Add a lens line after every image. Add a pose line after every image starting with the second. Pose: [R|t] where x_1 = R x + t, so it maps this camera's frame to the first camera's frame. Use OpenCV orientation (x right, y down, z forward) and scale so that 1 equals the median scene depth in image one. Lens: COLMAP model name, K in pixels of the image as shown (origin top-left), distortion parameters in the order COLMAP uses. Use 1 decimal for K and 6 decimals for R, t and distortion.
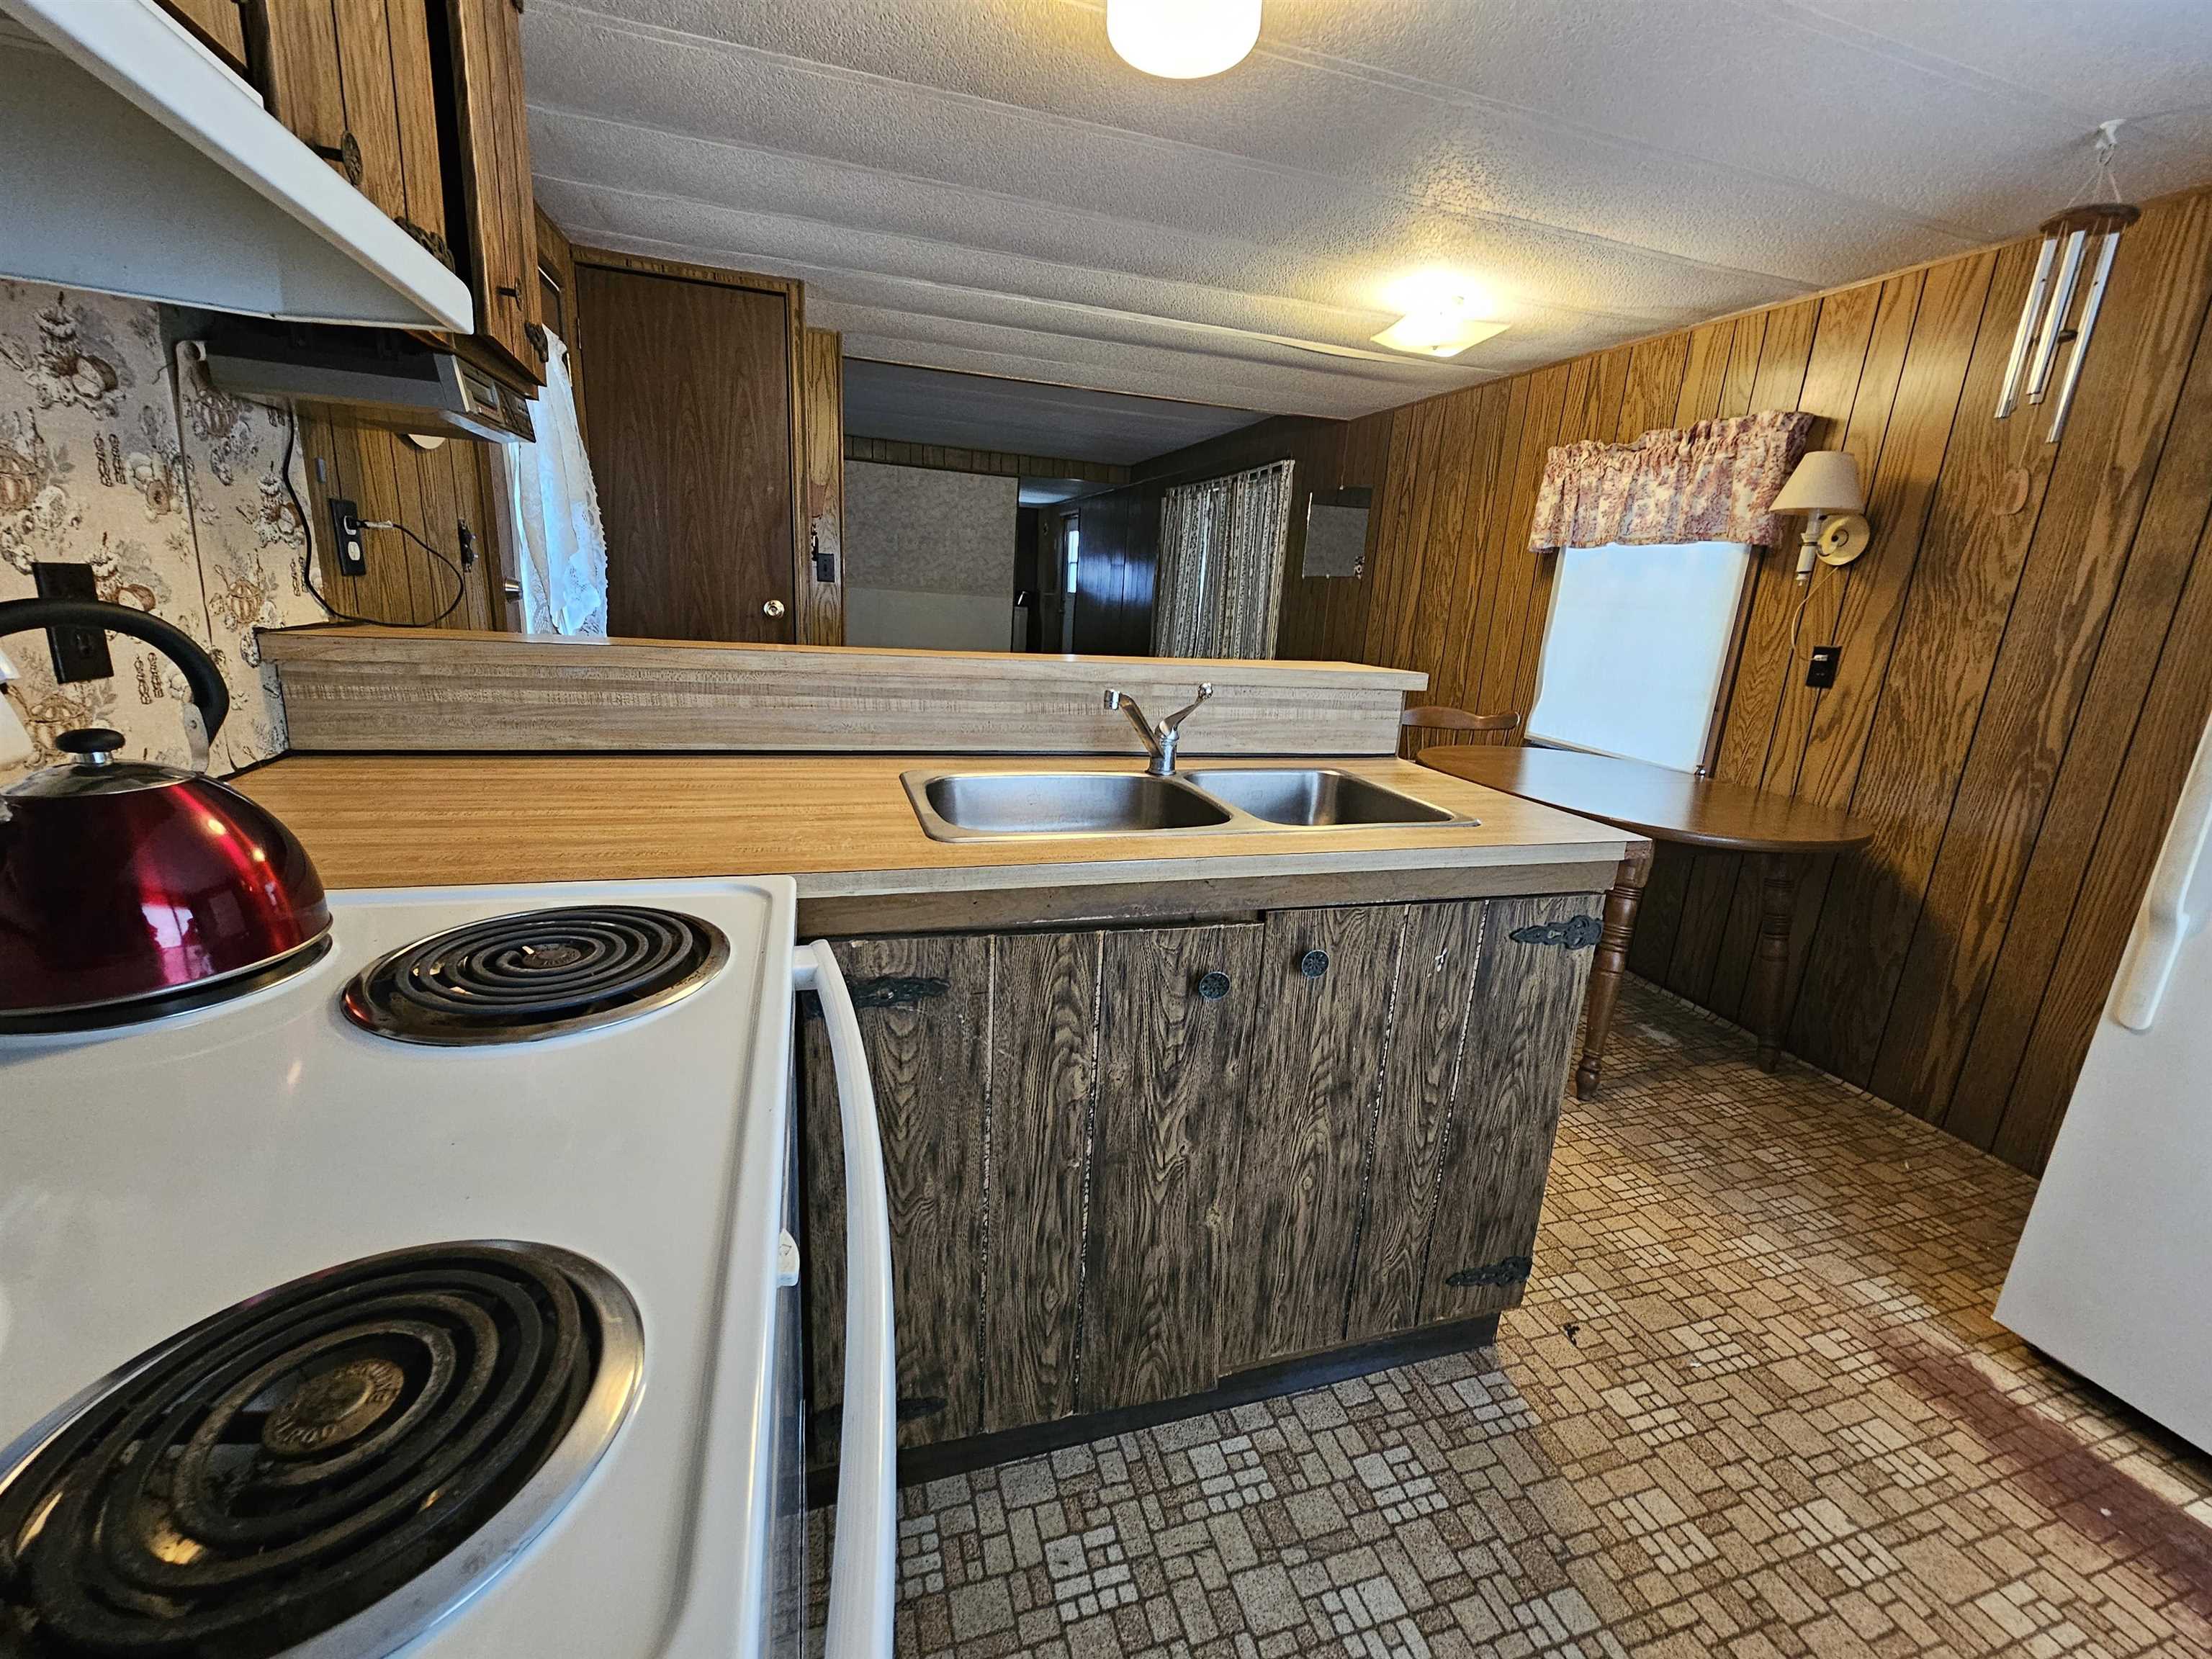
lens RADIAL K [[901.8, 0, 1115.4], [0, 901.8, 822.2], [0, 0, 1]] dist [-0.002391, -0.000555]
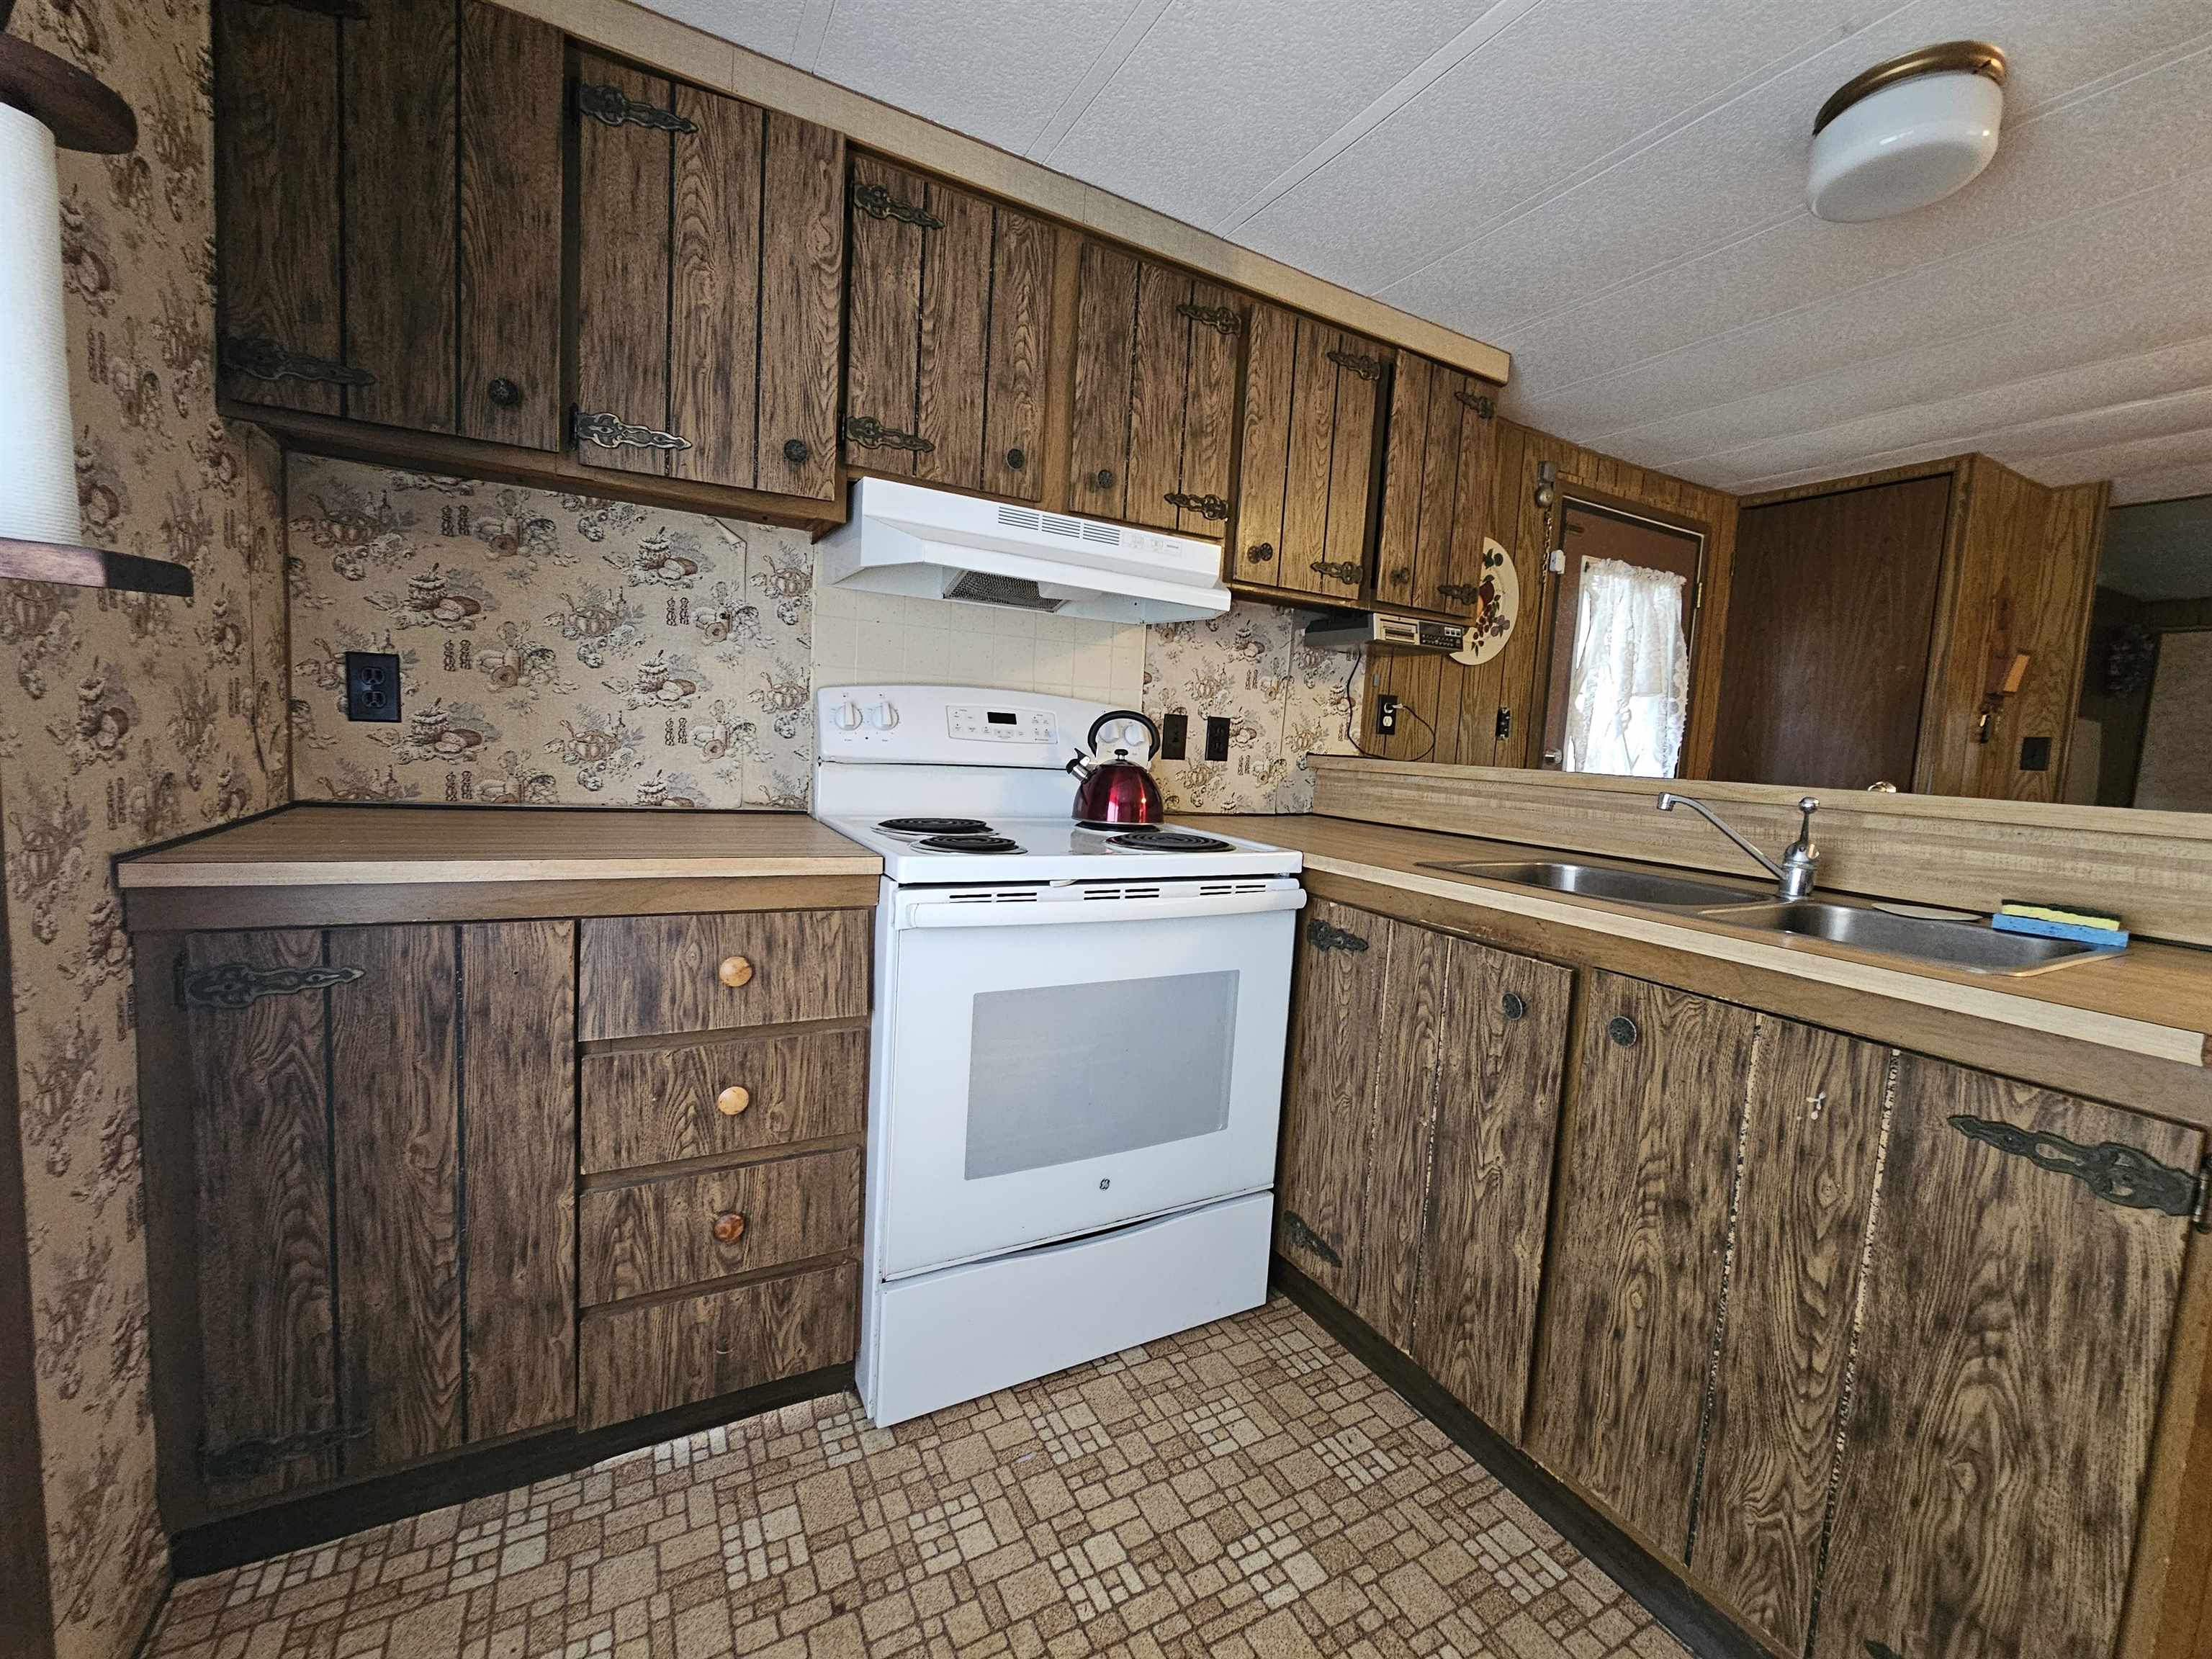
lens RADIAL K [[901.8, 0, 1106.4], [0, 901.8, 818.3], [0, 0, 1]] dist [-0.002391, -0.000555]
pose [[0.189525, 0.039021, -0.981100, 1.126373], [-0.287399, 0.957652, -0.017430, 0.115423], [0.938873, 0.285271, 0.192714, 0.199028]]
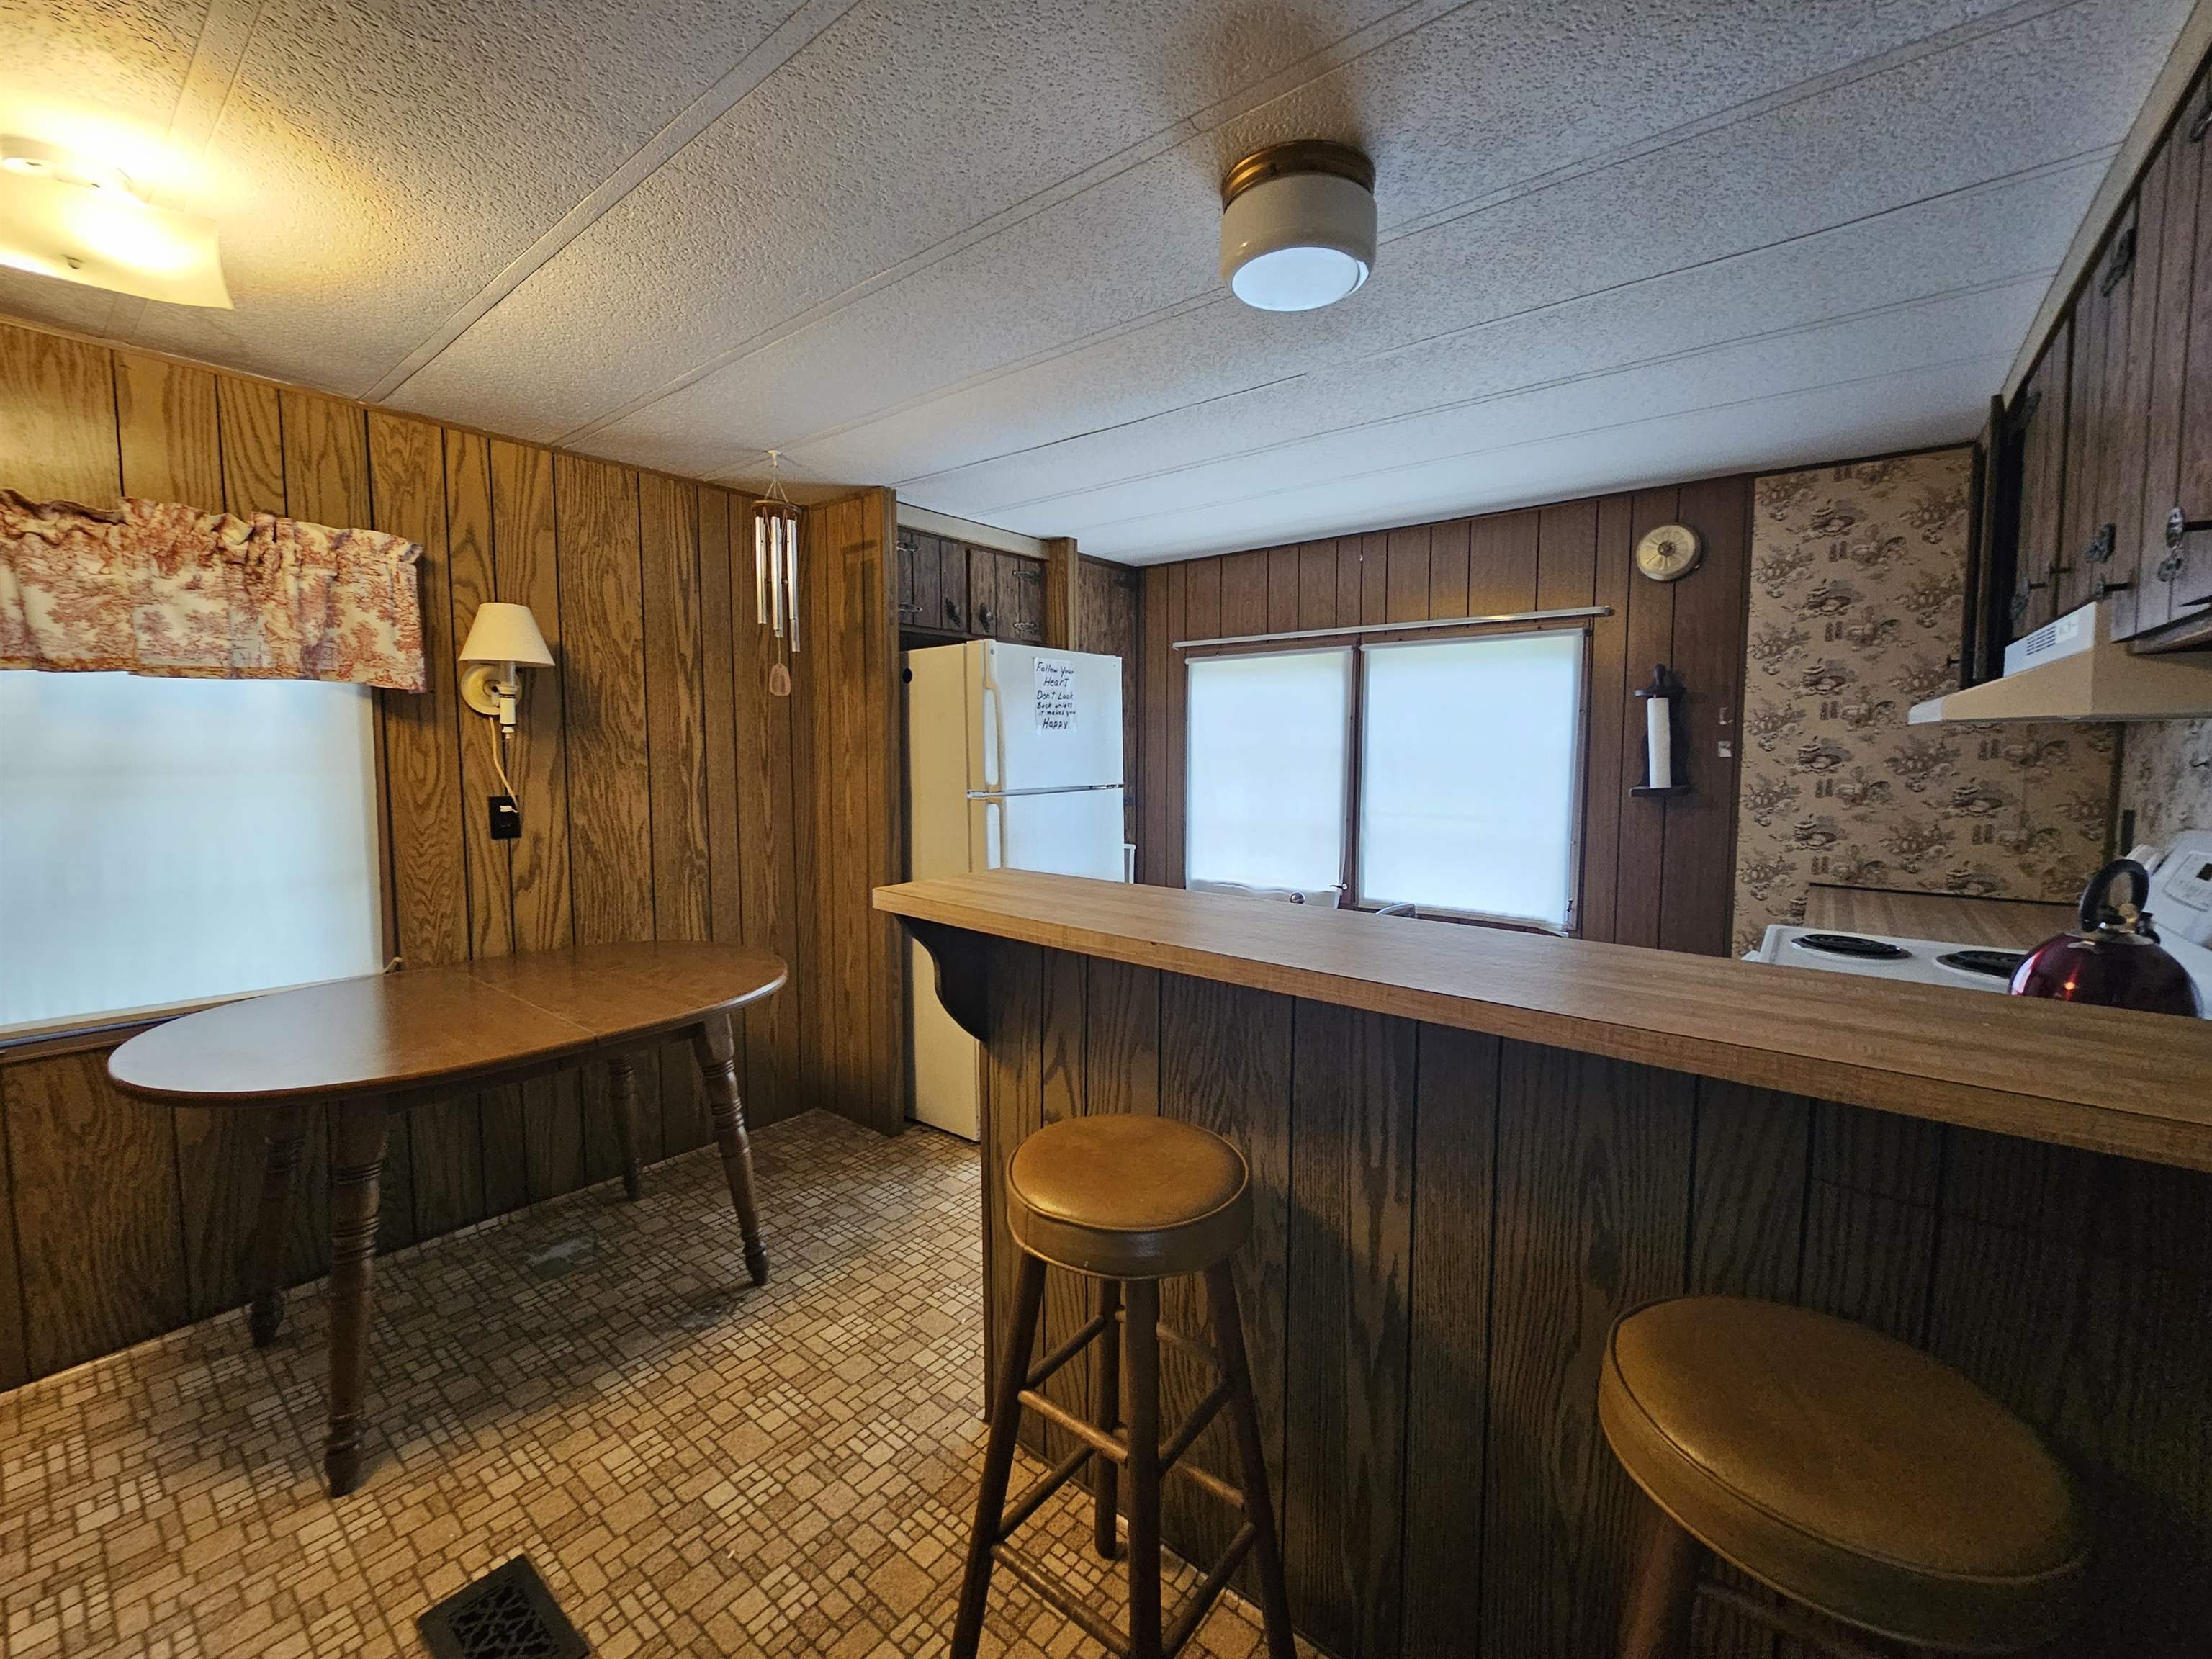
lens RADIAL K [[901.8, 0, 1110.2], [0, 901.8, 819.0], [0, 0, 1]] dist [-0.002391, -0.000555]
pose [[-0.553384, -0.130411, 0.822654, -0.124146], [0.171070, 0.948816, 0.265486, -0.106867], [-0.815170, 0.287647, -0.502750, 0.323106]]
